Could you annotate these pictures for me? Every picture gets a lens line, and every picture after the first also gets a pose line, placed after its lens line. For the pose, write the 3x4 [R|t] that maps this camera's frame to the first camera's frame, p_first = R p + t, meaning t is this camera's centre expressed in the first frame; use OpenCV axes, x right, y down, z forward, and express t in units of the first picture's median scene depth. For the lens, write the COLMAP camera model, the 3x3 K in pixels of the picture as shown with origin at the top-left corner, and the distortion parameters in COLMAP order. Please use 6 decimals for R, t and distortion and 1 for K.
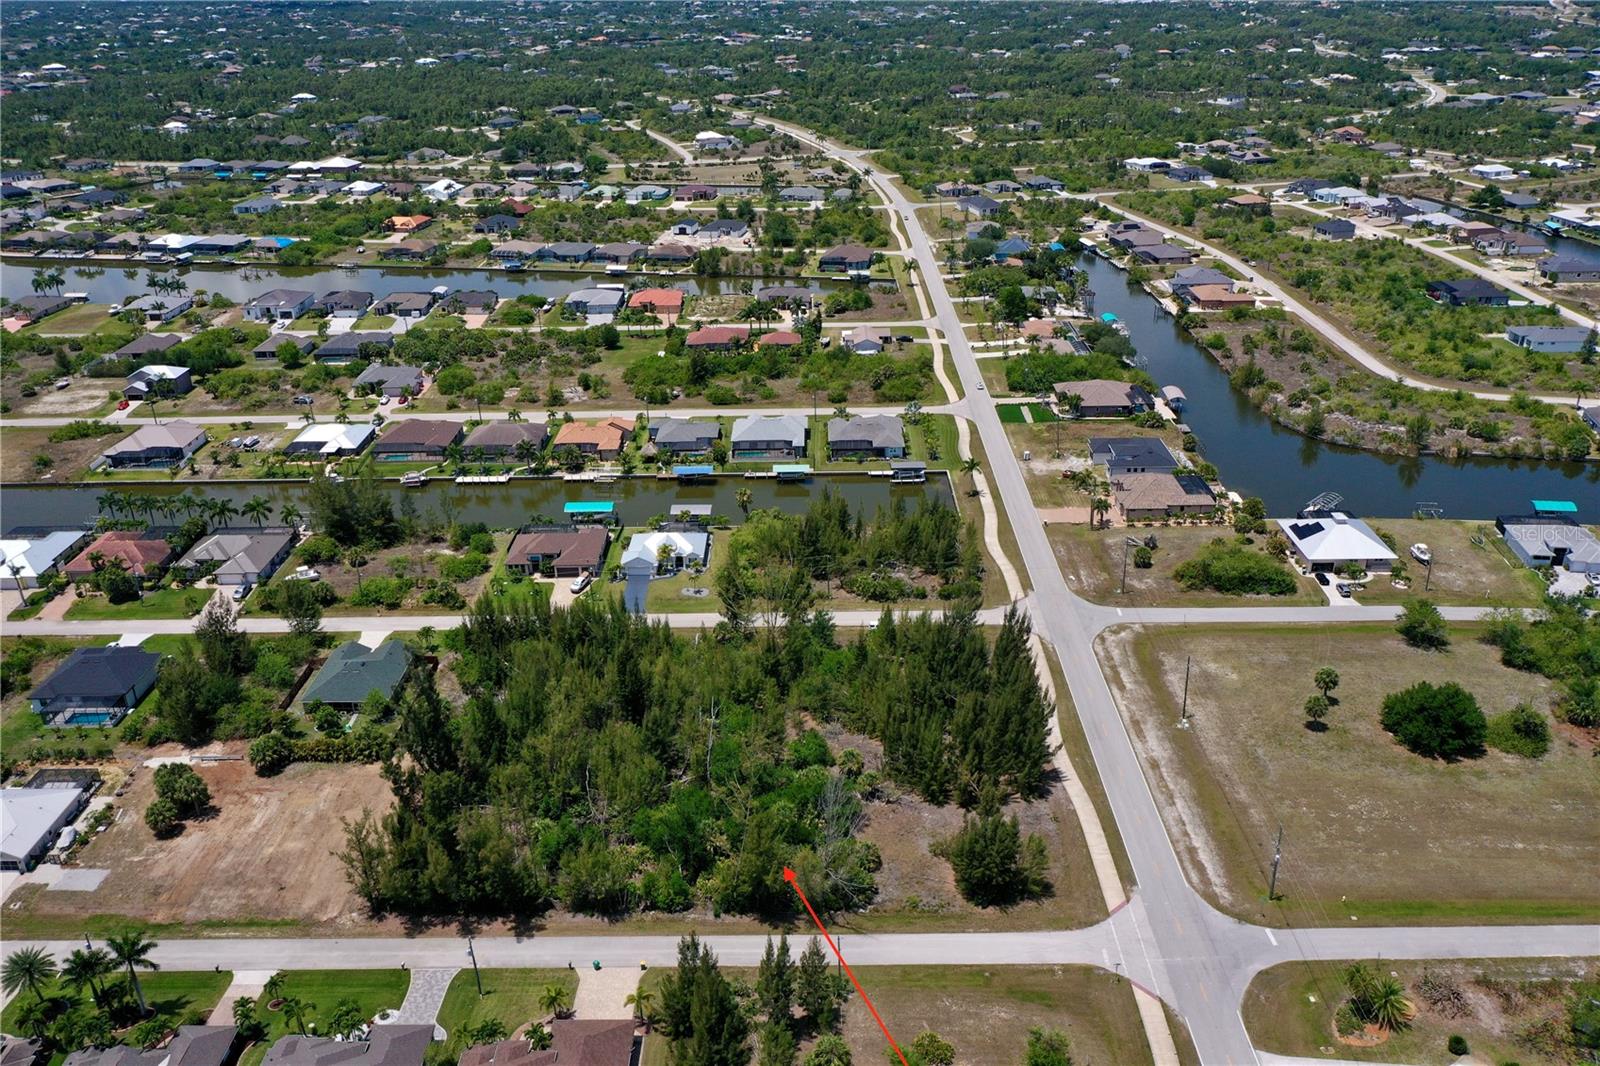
lens RADIAL K [[1262.7, 0, 801.3], [0, 1262.7, 528.3], [0, 0, 1]] dist [-0.003244, -0.002248]
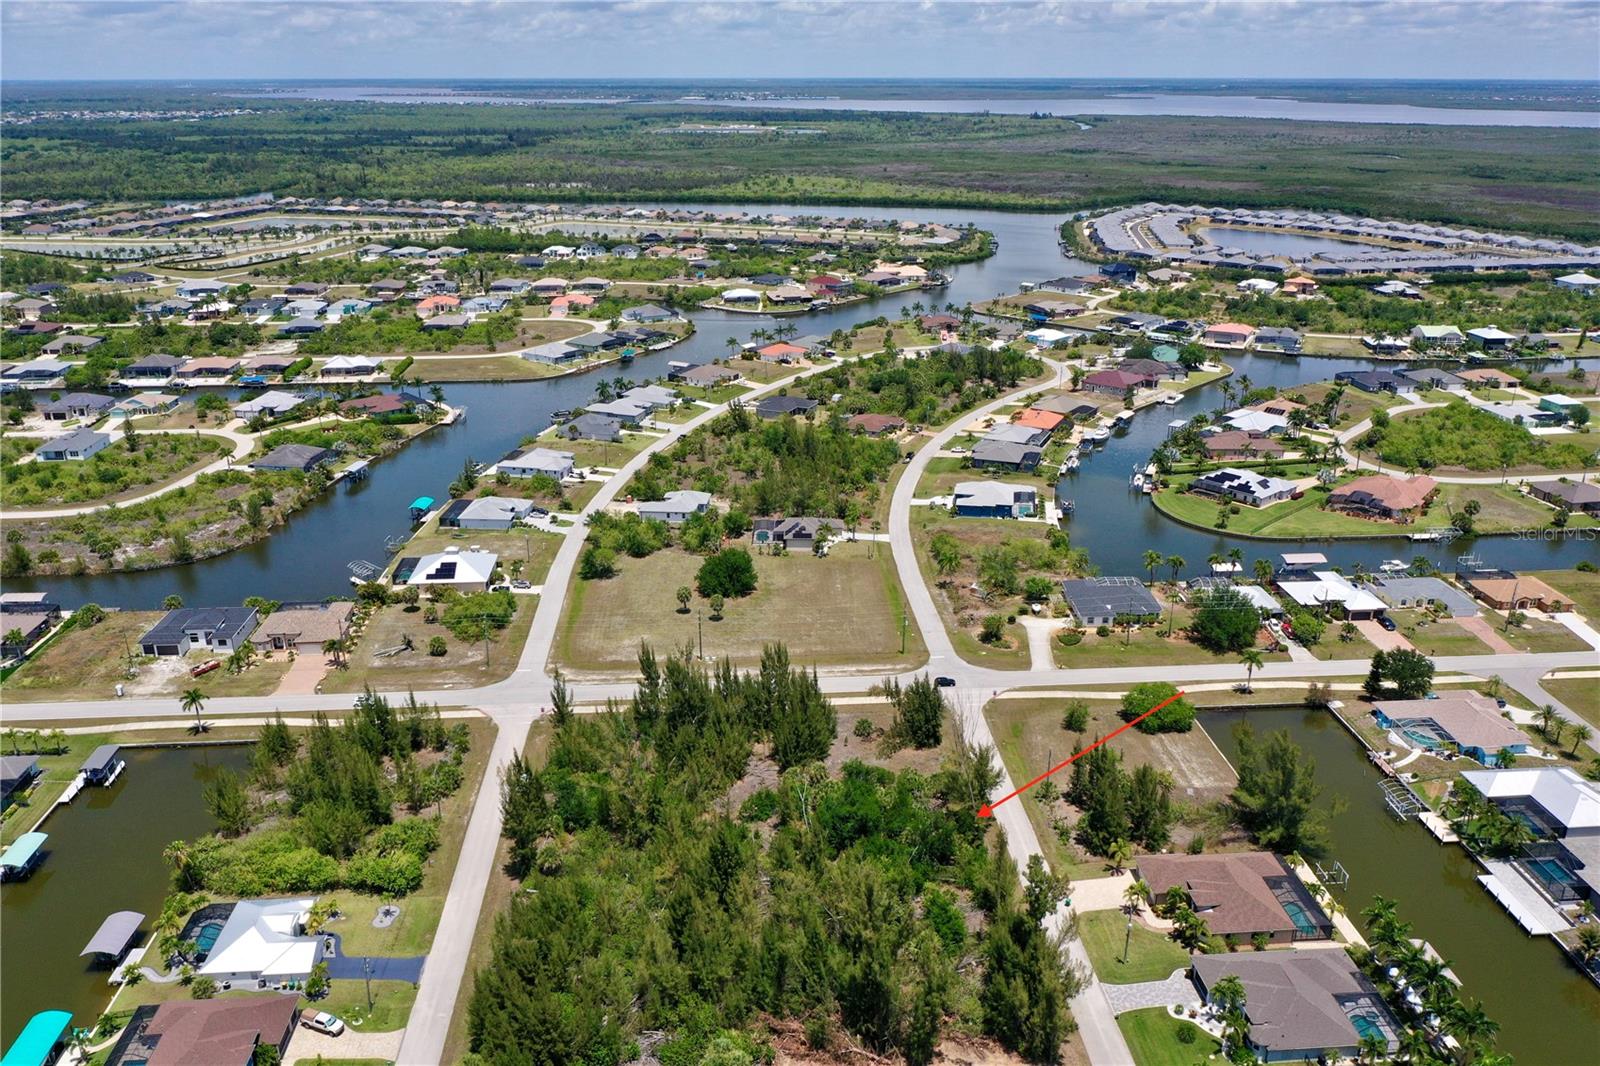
lens RADIAL K [[1262.7, 0, 801.3], [0, 1262.7, 528.3], [0, 0, 1]] dist [-0.003244, -0.002248]
pose [[-0.079679, -0.324531, 0.942513, -0.786478], [0.416201, 0.848328, 0.327286, -0.307331], [-0.905775, 0.418353, 0.067476, 0.681392]]
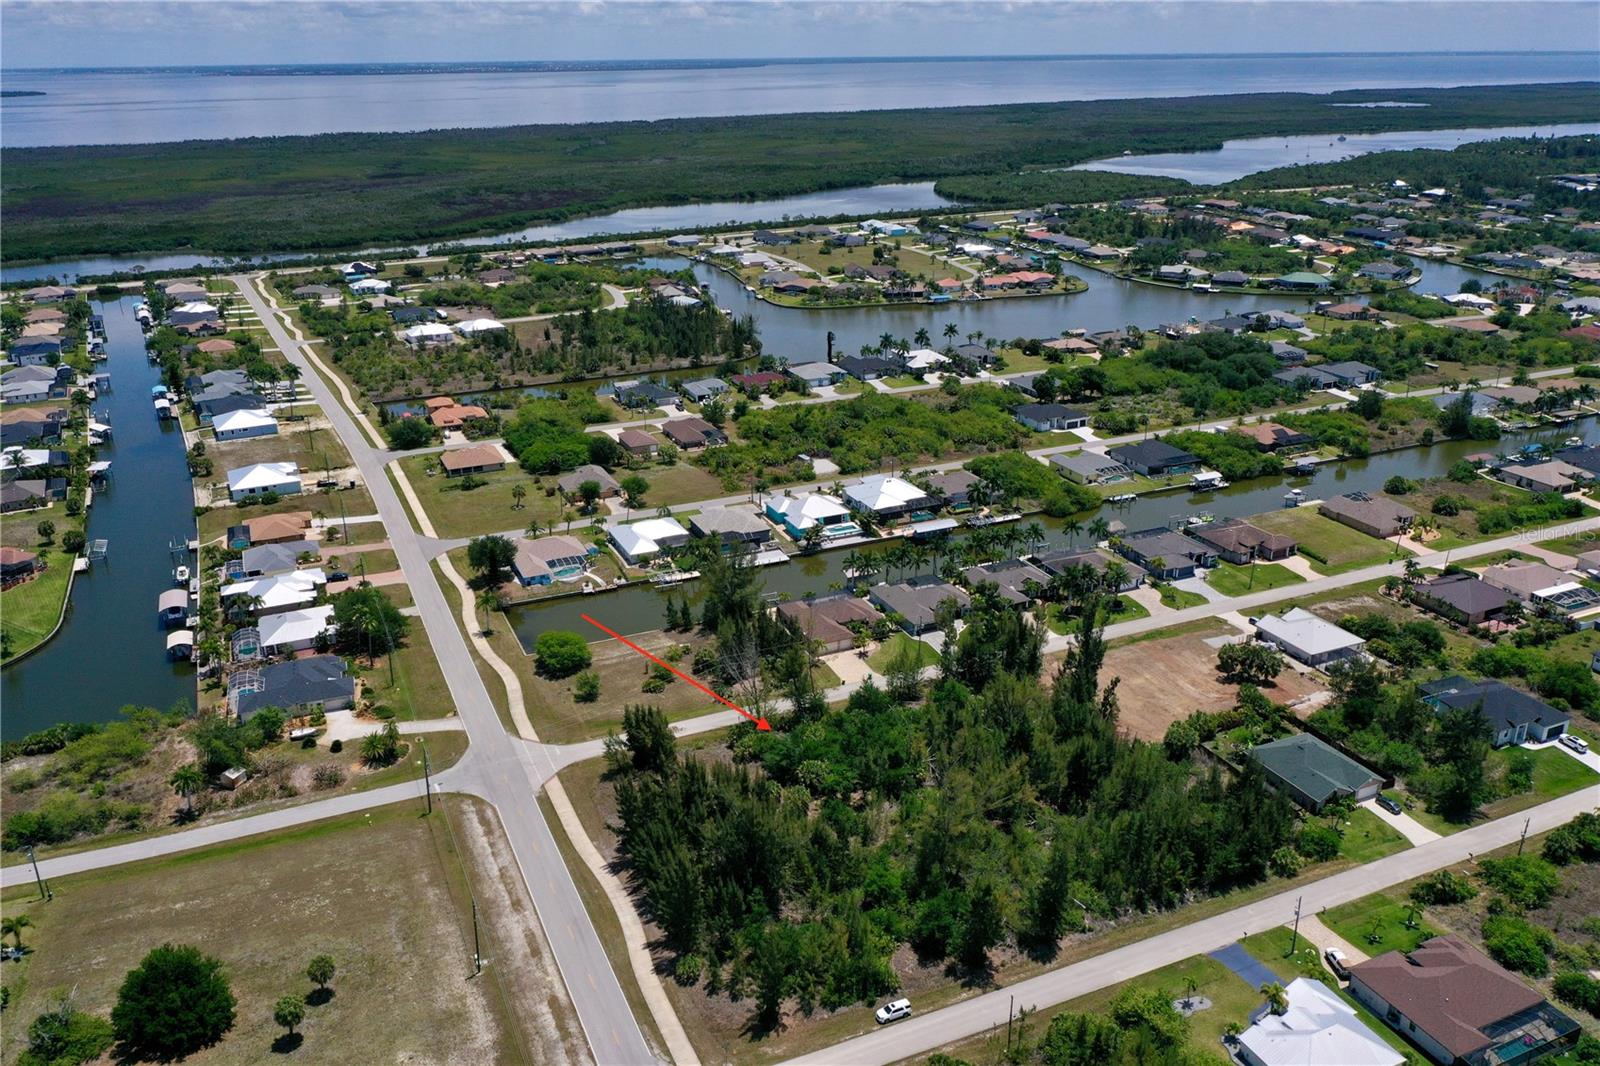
lens RADIAL K [[1262.7, 0, 801.3], [0, 1262.7, 528.3], [0, 0, 1]] dist [-0.003244, -0.002248]
pose [[-0.910728, 0.170624, -0.376114, 0.332686], [-0.147847, 0.715636, 0.682646, -0.592225], [0.385637, 0.677312, -0.626524, 1.256352]]
